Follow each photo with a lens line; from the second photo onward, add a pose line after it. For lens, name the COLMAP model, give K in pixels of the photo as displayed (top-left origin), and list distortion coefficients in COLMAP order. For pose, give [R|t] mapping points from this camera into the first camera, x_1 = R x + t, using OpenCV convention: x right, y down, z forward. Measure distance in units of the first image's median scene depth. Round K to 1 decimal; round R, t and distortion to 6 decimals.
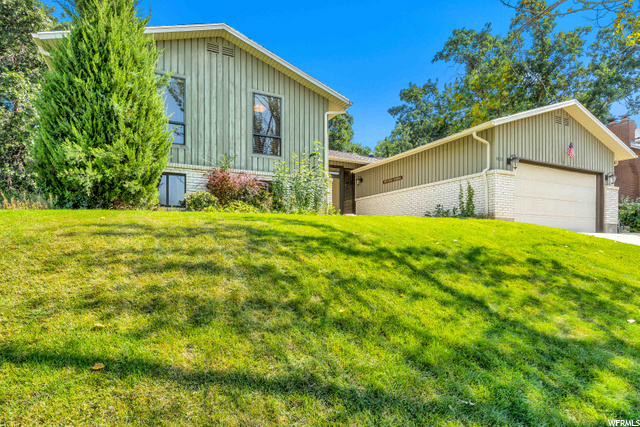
lens RADIAL K [[368.3, 0, 322.4], [0, 368.3, 251.2], [0, 0, 1]] dist [0.000009, -0.000460]
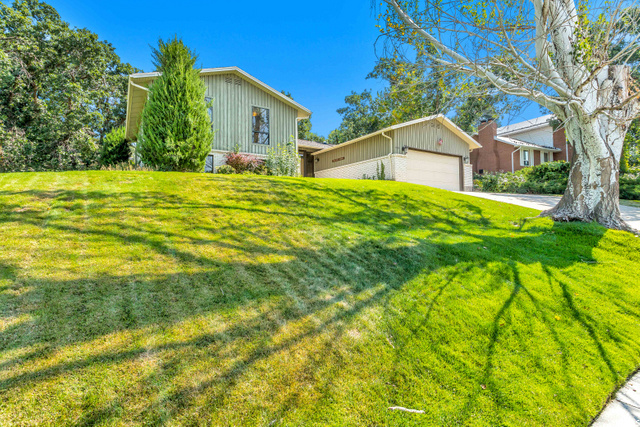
lens RADIAL K [[395.7, 0, 320.0], [0, 395.7, 213.5], [0, 0, 1]] dist [-0.000492, 0.000286]
pose [[0.993912, -0.008729, 0.109832, -0.089096], [0.015418, 0.998067, -0.060206, 0.163902], [-0.109094, 0.061533, 0.992125, -0.782908]]
